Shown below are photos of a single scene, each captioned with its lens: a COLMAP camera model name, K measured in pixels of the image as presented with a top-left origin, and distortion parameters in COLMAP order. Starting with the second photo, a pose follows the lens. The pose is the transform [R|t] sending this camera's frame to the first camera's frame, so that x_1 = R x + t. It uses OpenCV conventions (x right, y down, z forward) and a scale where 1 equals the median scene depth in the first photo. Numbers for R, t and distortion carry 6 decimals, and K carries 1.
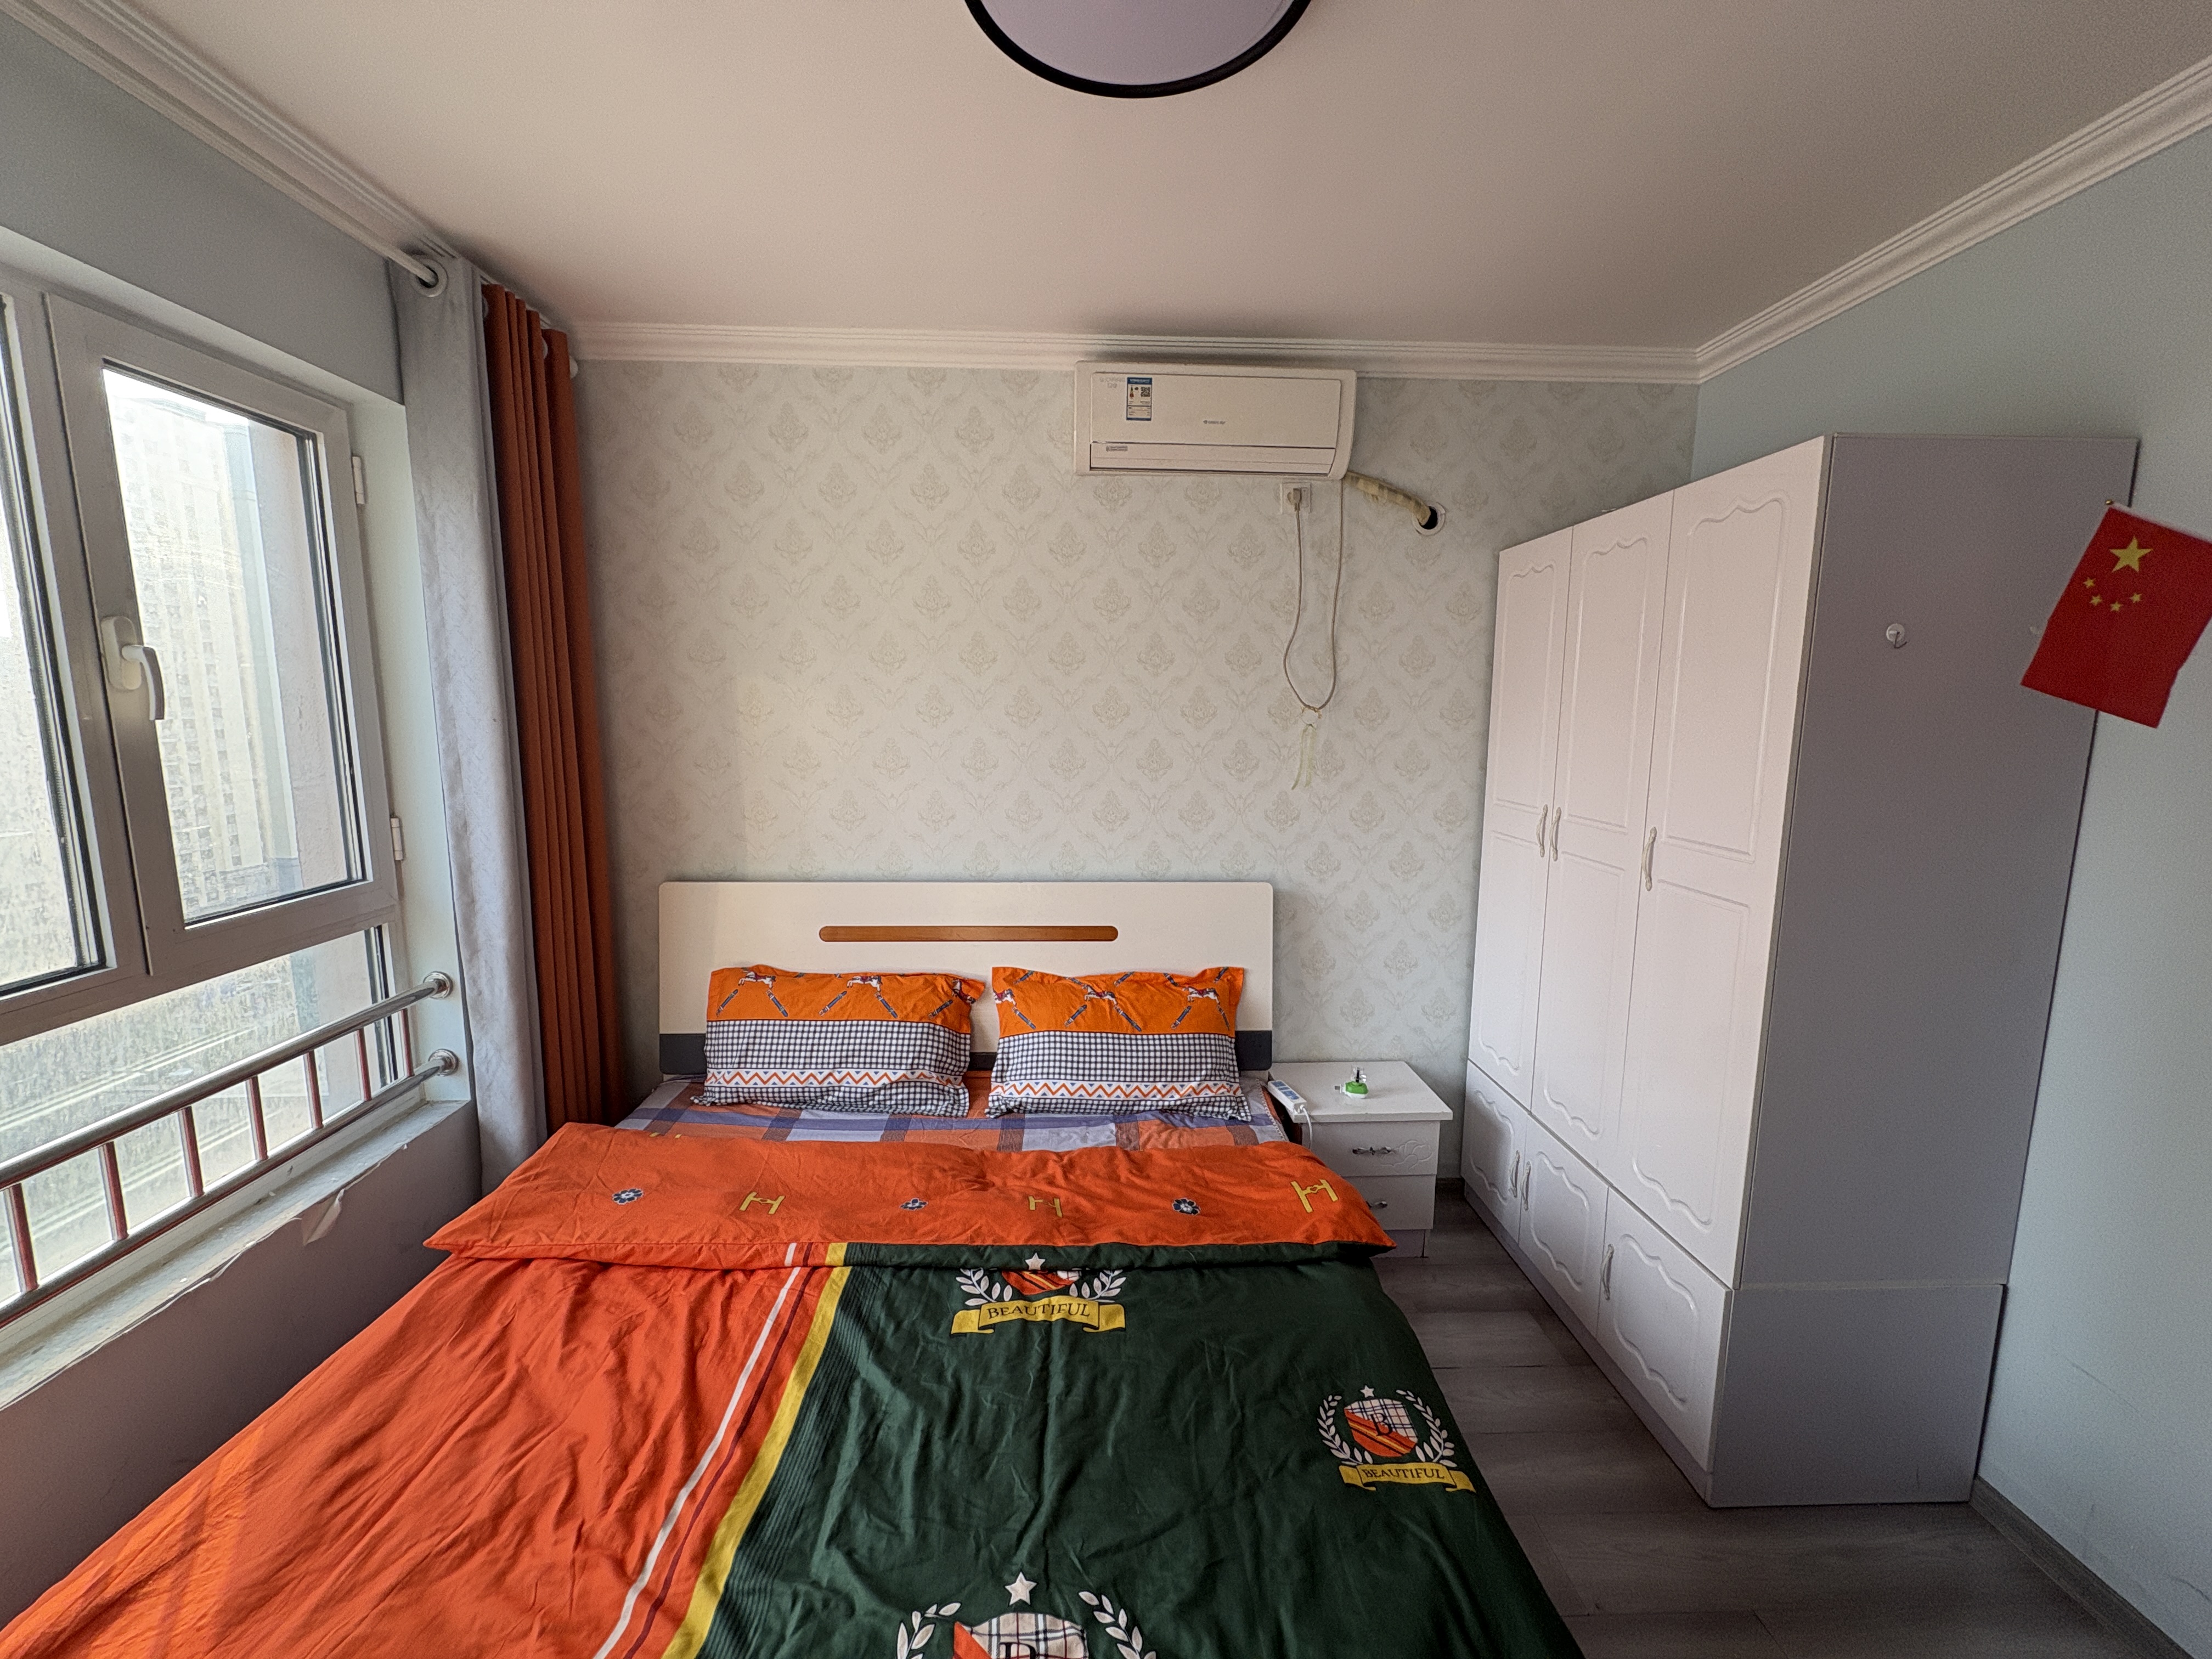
lens RADIAL K [[875.5, 0, 1104.4], [0, 875.5, 825.1], [0, 0, 1]] dist [-0.001548, 0.000540]
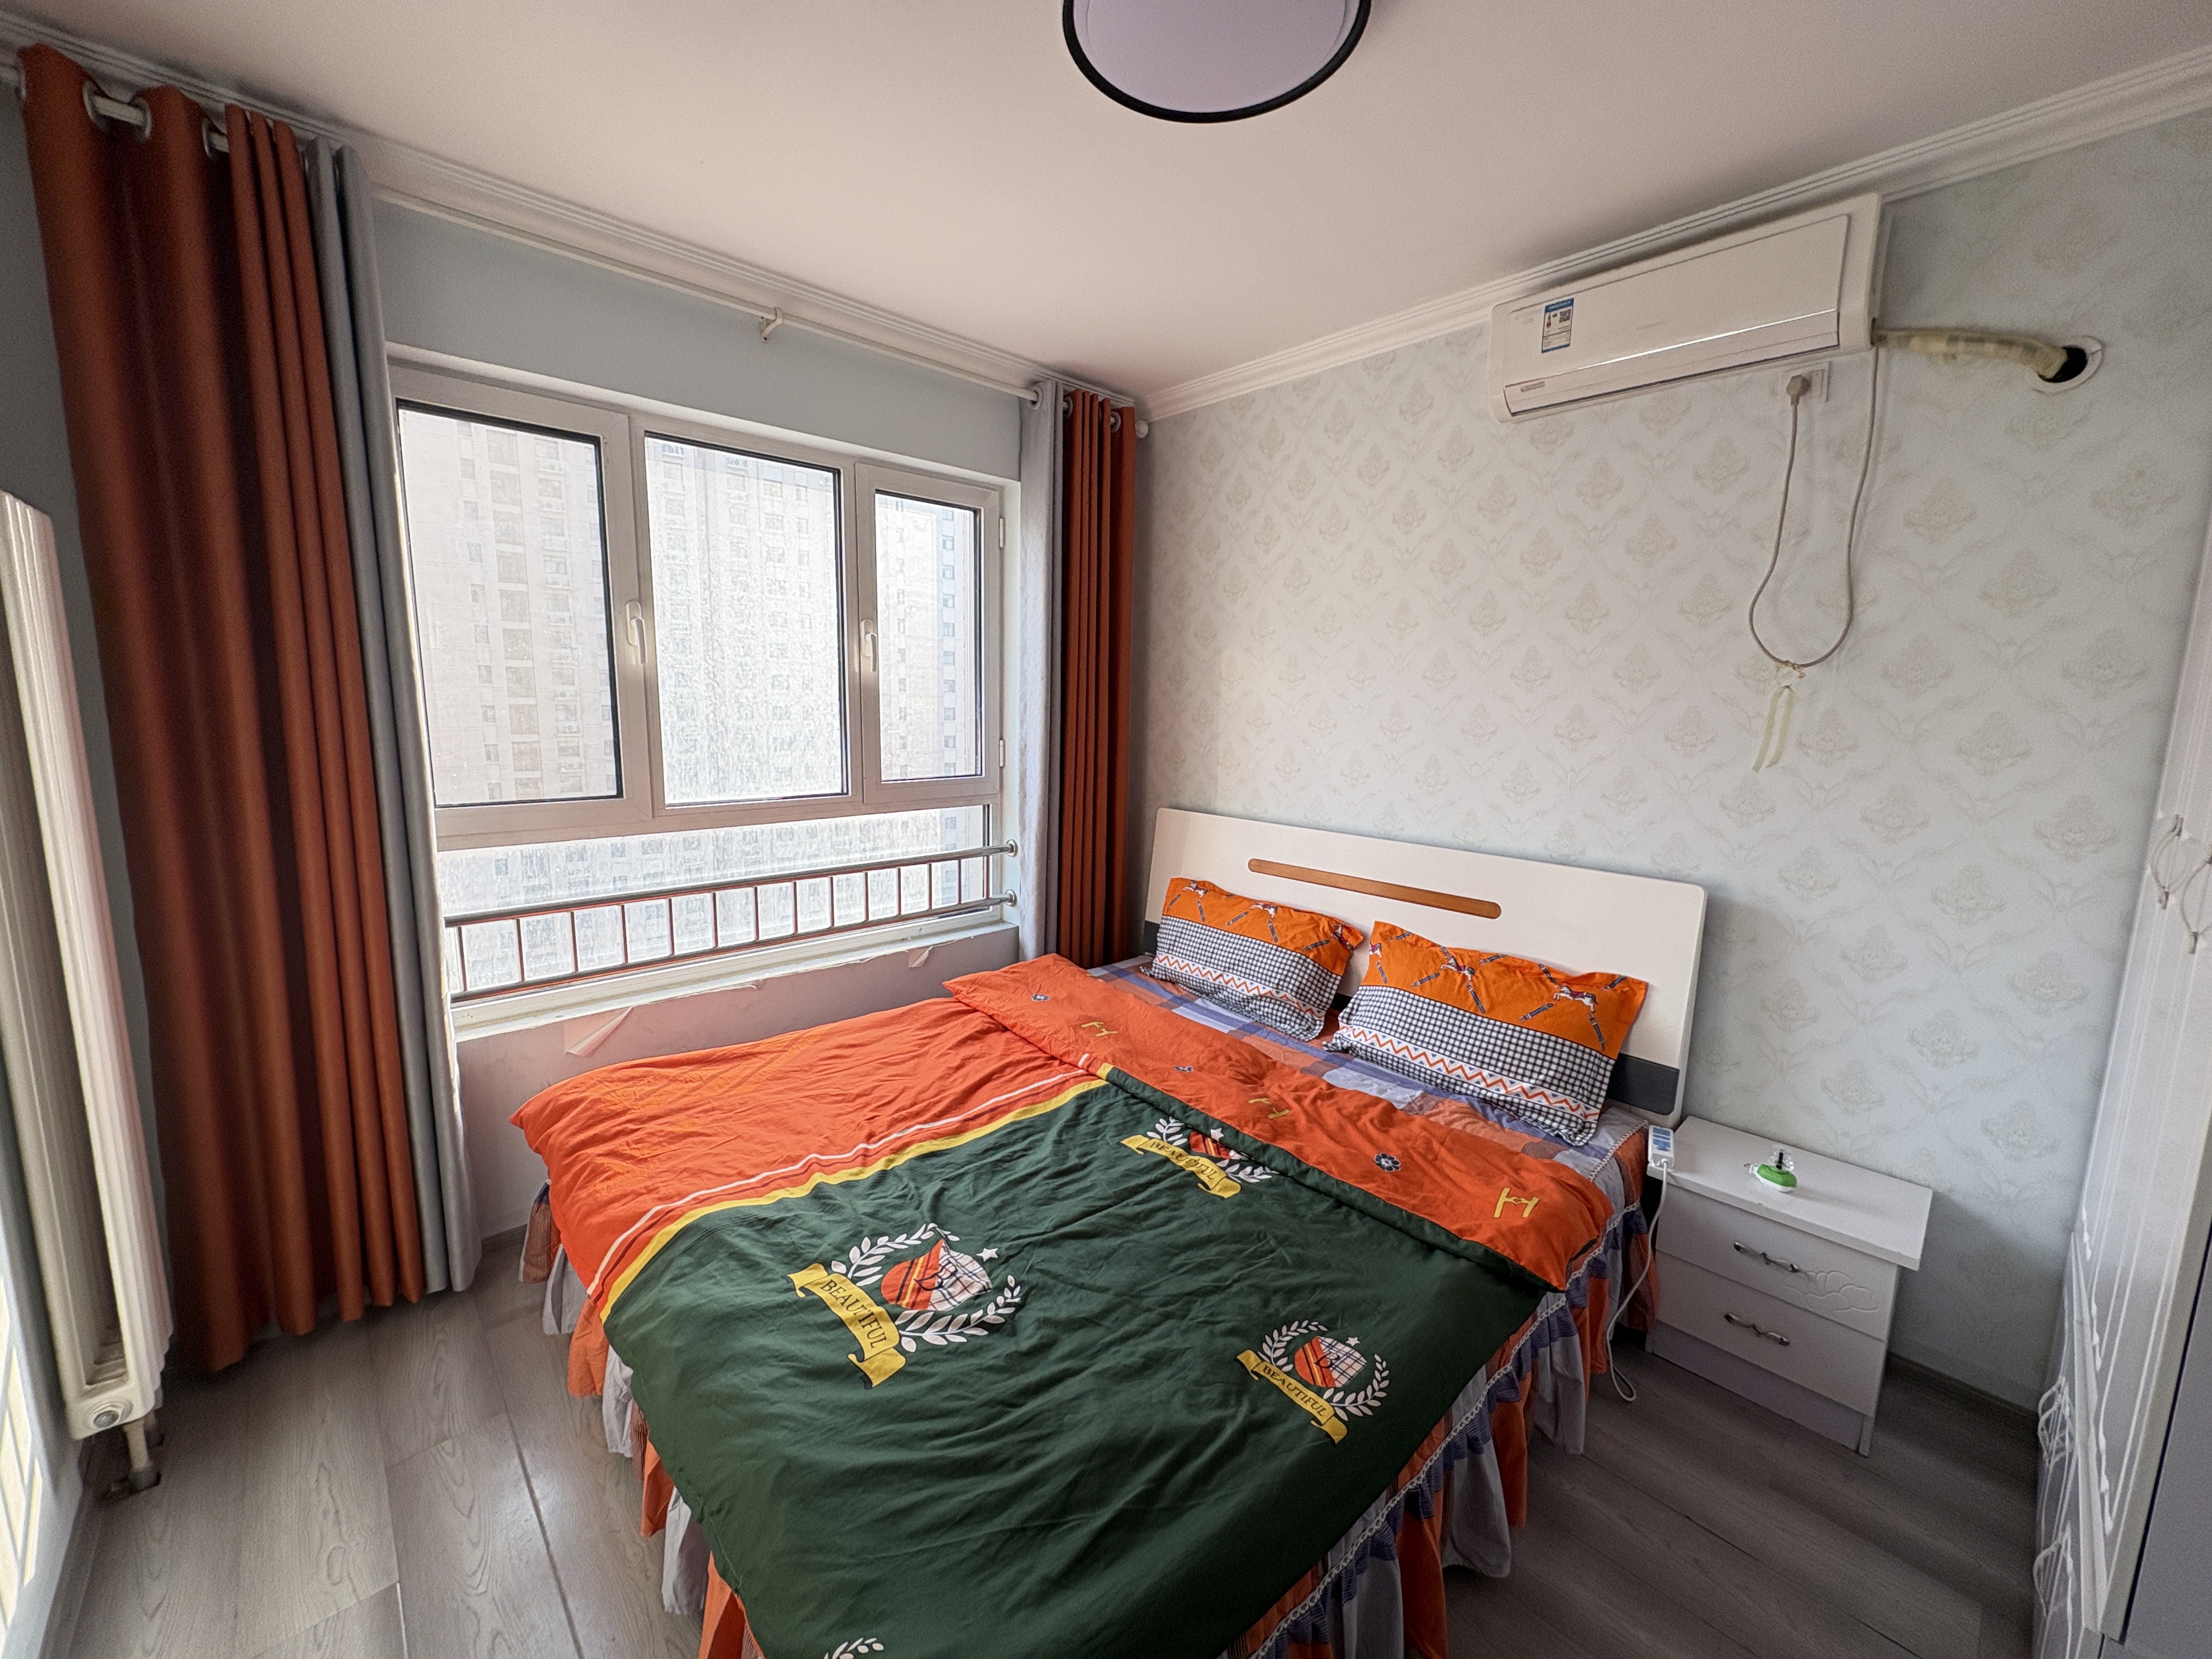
lens RADIAL K [[875.5, 0, 1104.4], [0, 875.5, 825.1], [0, 0, 1]] dist [-0.001548, 0.000540]
pose [[0.650658, 0.115333, -0.750561, 0.466524], [-0.117307, 0.991800, 0.050709, 0.037356], [0.750255, 0.055052, 0.658852, 0.072359]]
